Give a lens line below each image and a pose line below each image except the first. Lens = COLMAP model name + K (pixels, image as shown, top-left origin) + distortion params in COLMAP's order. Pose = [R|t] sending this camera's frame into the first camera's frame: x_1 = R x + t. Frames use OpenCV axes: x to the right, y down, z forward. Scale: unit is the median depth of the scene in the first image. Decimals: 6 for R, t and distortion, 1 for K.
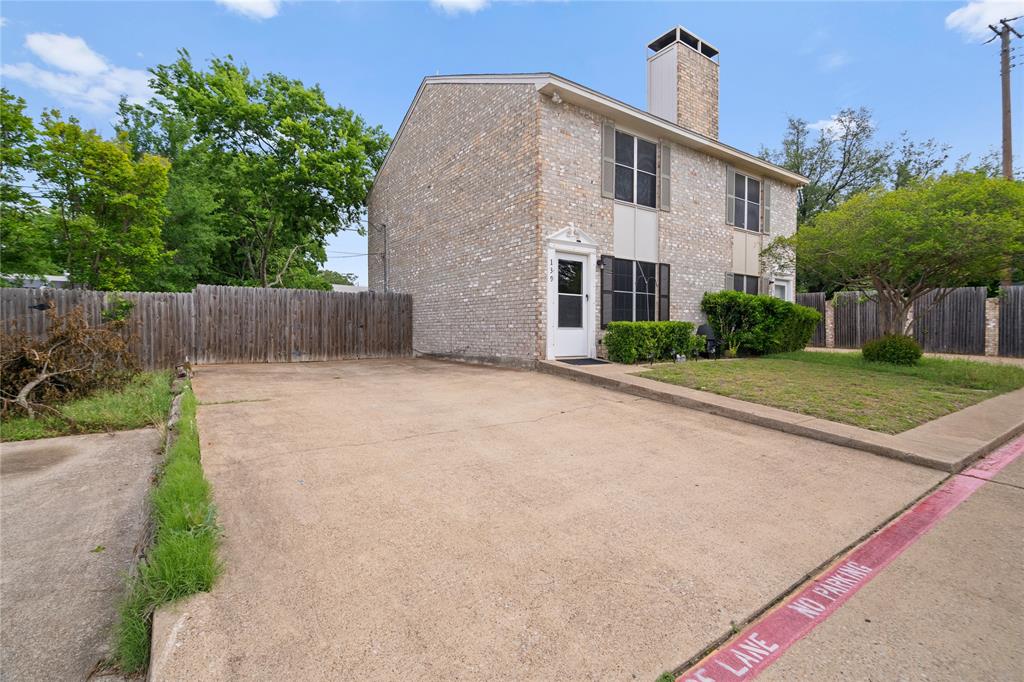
lens RADIAL K [[485.8, 0, 514.6], [0, 485.8, 327.0], [0, 0, 1]] dist [-0.000423, -0.000340]
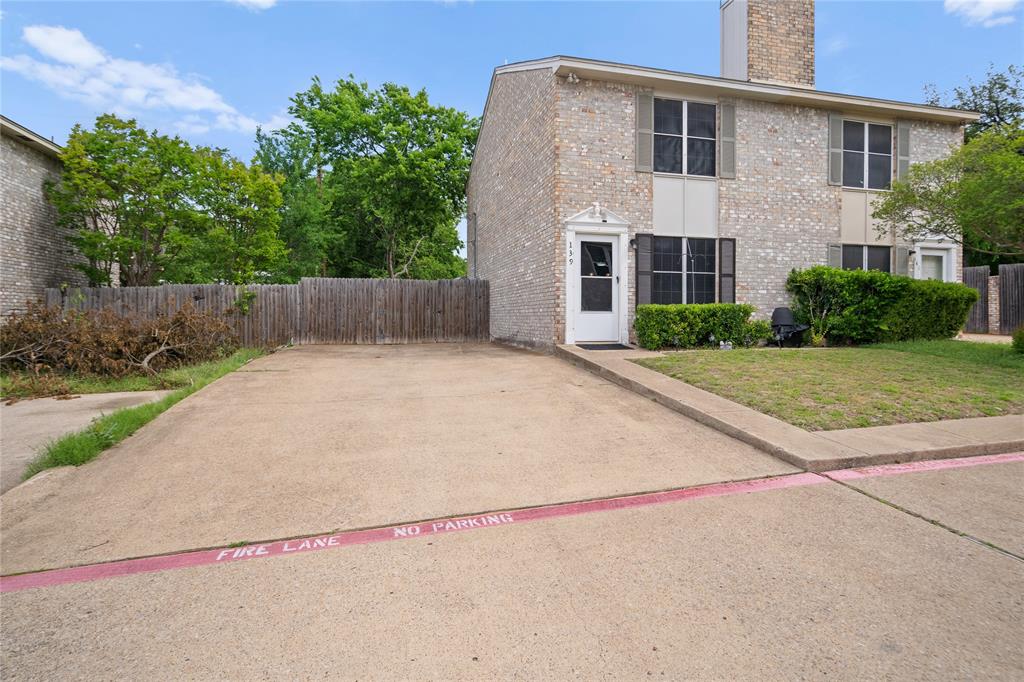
lens RADIAL K [[533.9, 0, 511.2], [0, 533.9, 306.1], [0, 0, 1]] dist [0.001283, 0.000221]
pose [[0.934497, -0.009791, -0.355836, 0.303698], [0.005077, 0.999887, -0.014180, 0.004434], [0.355935, 0.011445, 0.934441, -0.043677]]
